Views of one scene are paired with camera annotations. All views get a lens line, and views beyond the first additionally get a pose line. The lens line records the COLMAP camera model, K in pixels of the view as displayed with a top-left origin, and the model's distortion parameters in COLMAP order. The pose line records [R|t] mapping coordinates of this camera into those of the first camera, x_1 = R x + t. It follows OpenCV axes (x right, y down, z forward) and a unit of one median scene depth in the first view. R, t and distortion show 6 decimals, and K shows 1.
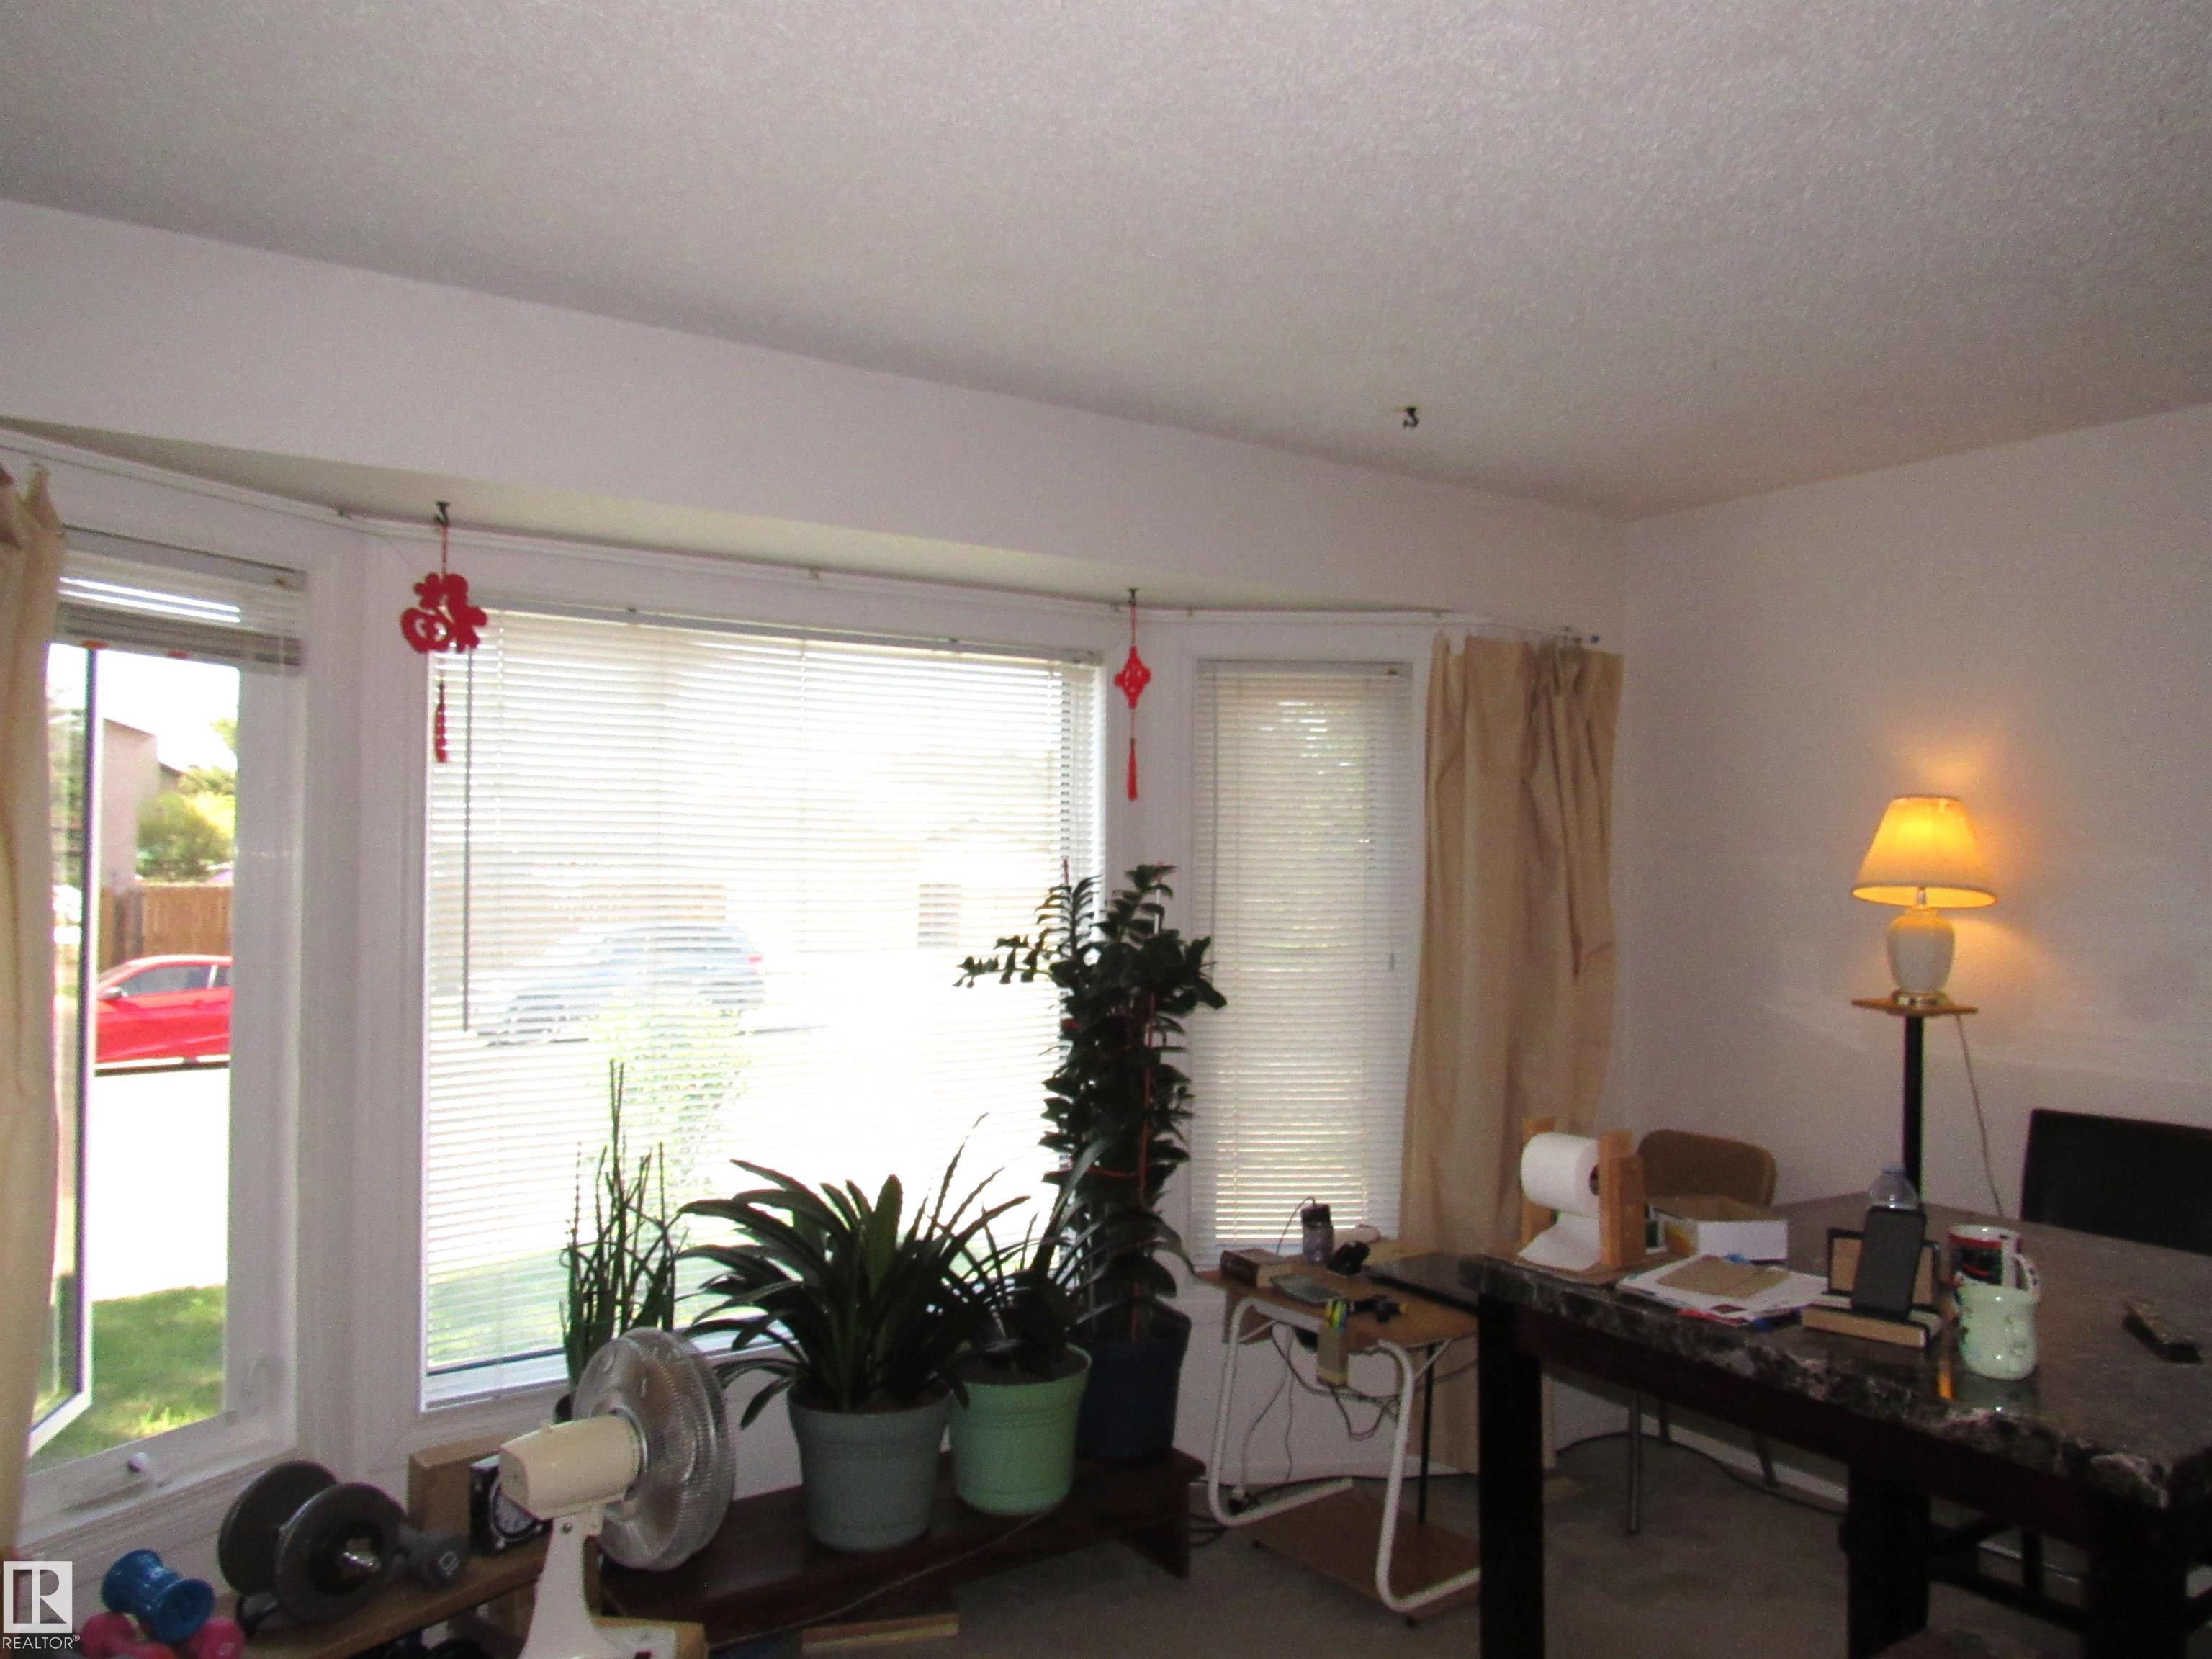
lens RADIAL K [[1583.7, 0, 1101.9], [0, 1583.7, 828.2], [0, 0, 1]] dist [-0.010091, -0.010002]
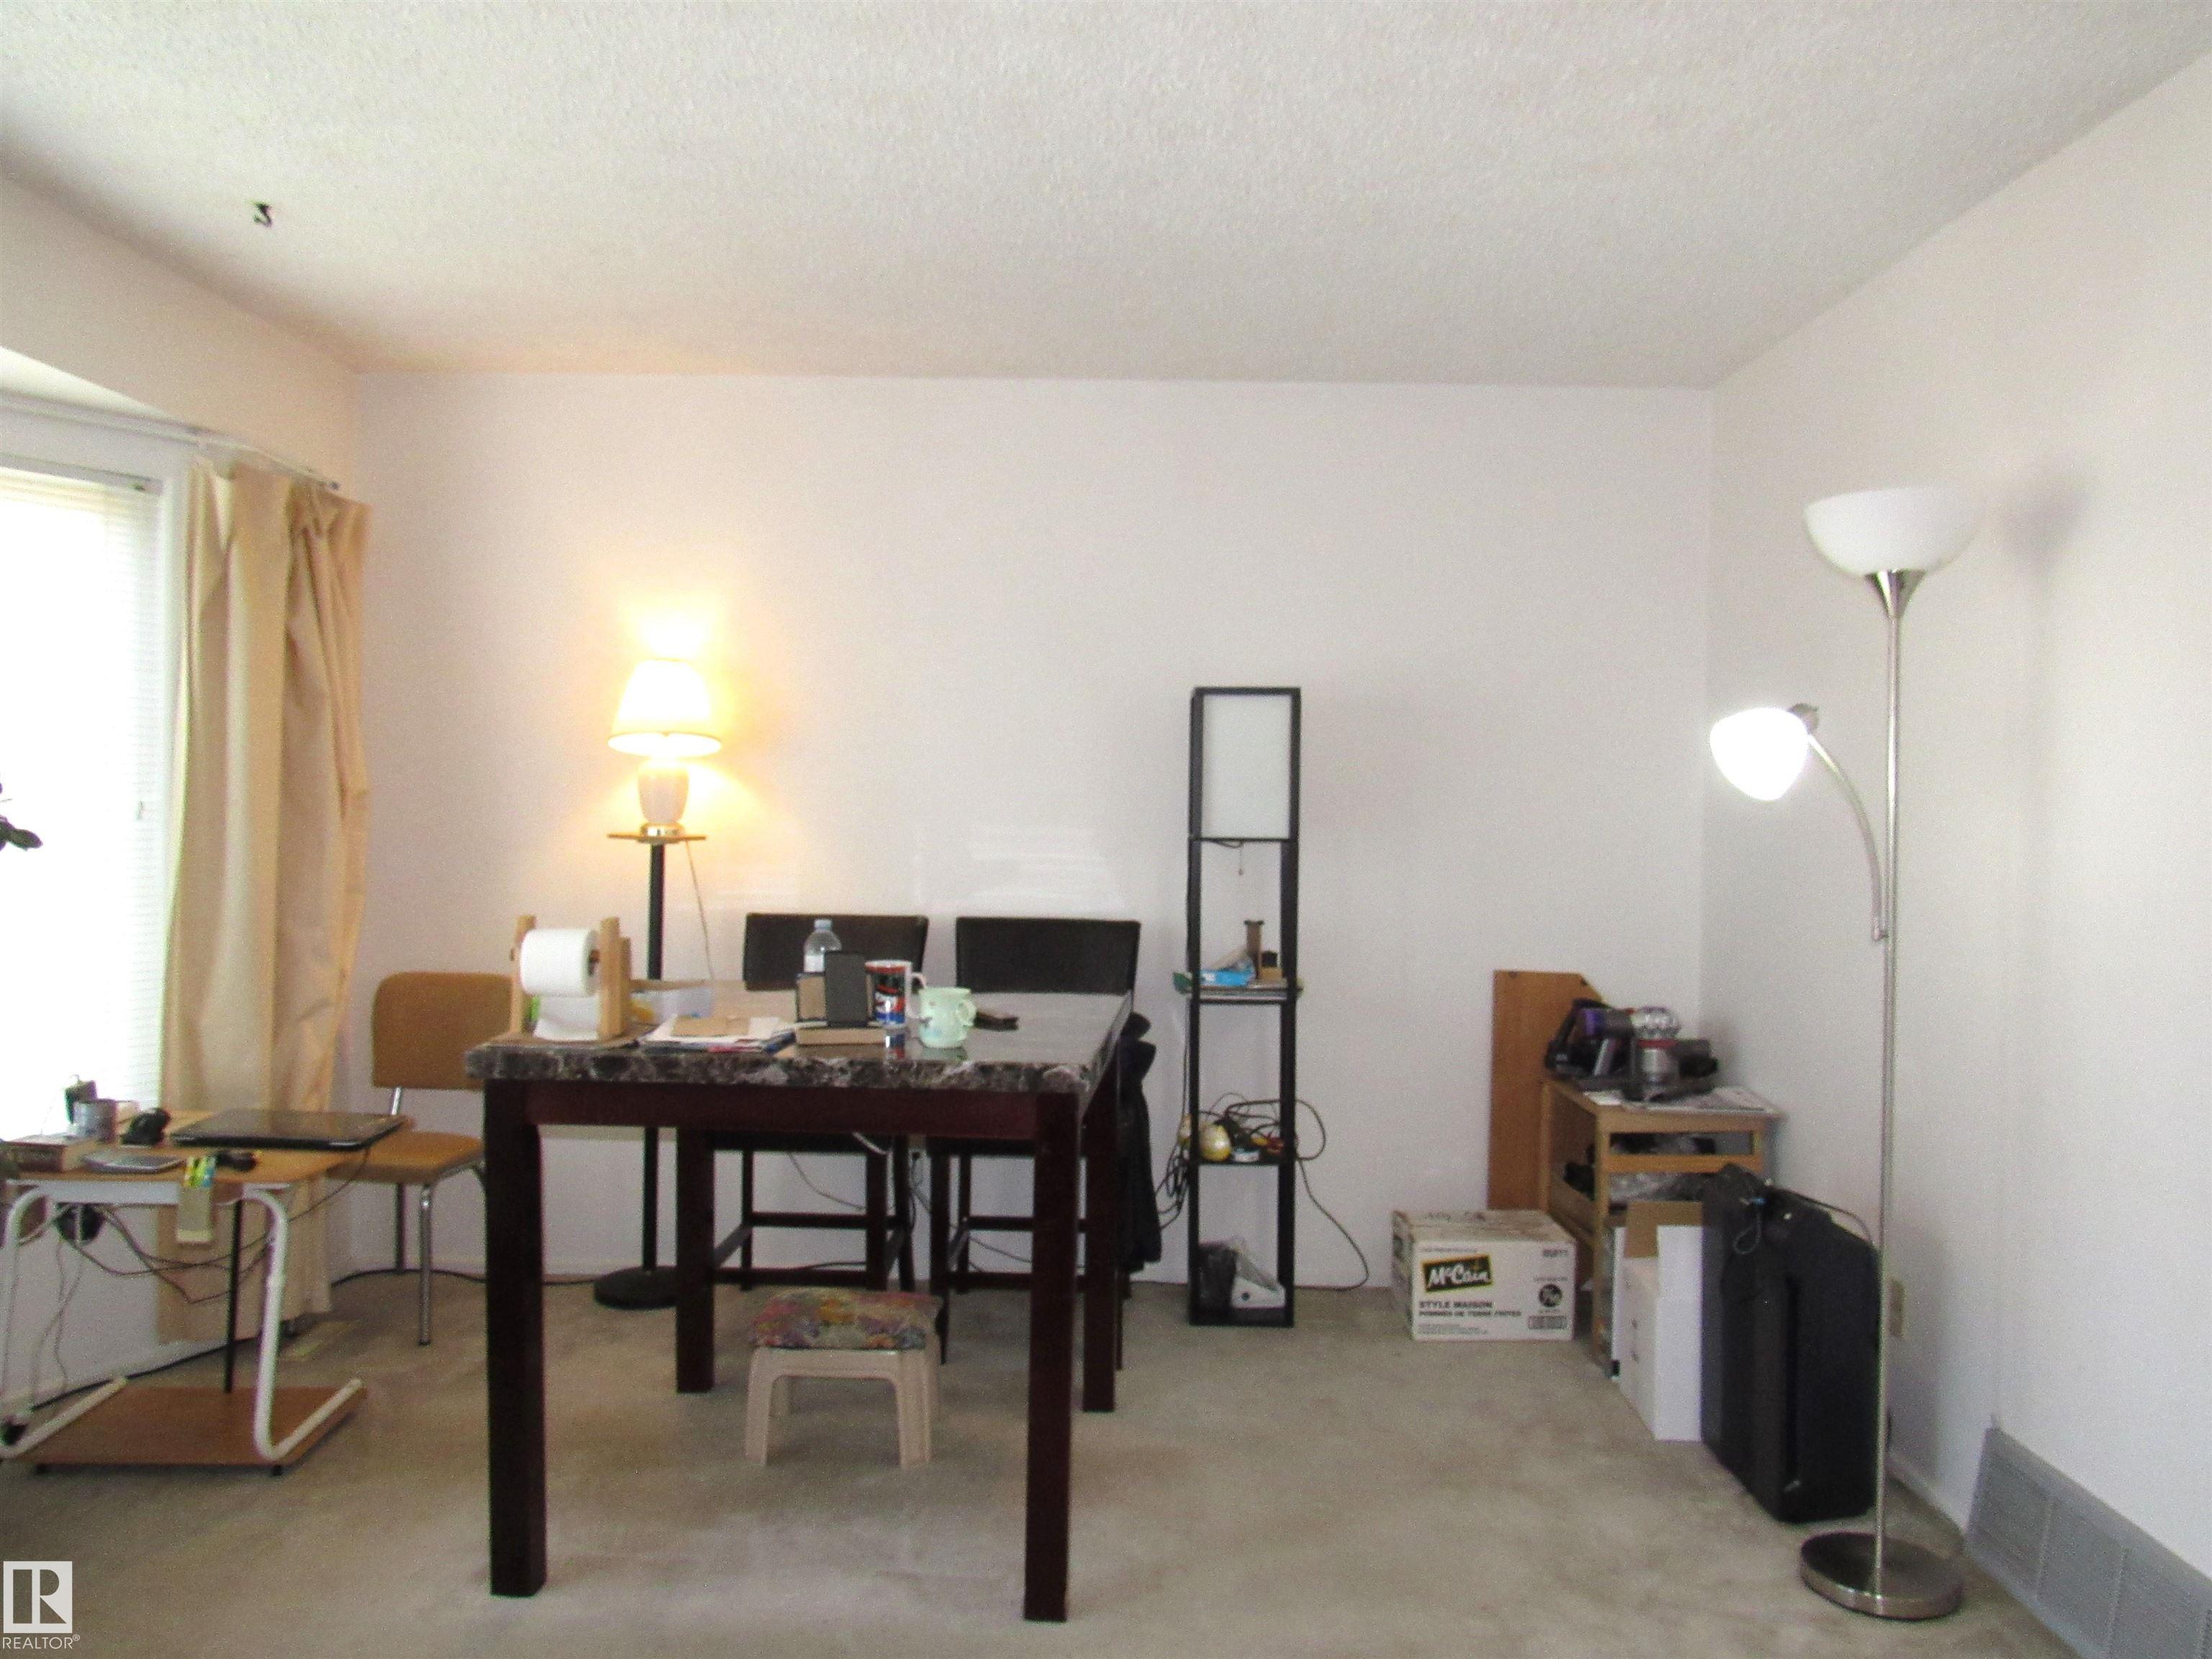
lens RADIAL K [[1583.7, 0, 1095.6], [0, 1583.7, 826.1], [0, 0, 1]] dist [-0.010091, -0.010002]
pose [[0.585925, -0.017460, 0.810177, -0.295924], [-0.029580, 0.998641, 0.042914, 0.050133], [-0.809825, -0.049110, 0.584612, 0.041602]]
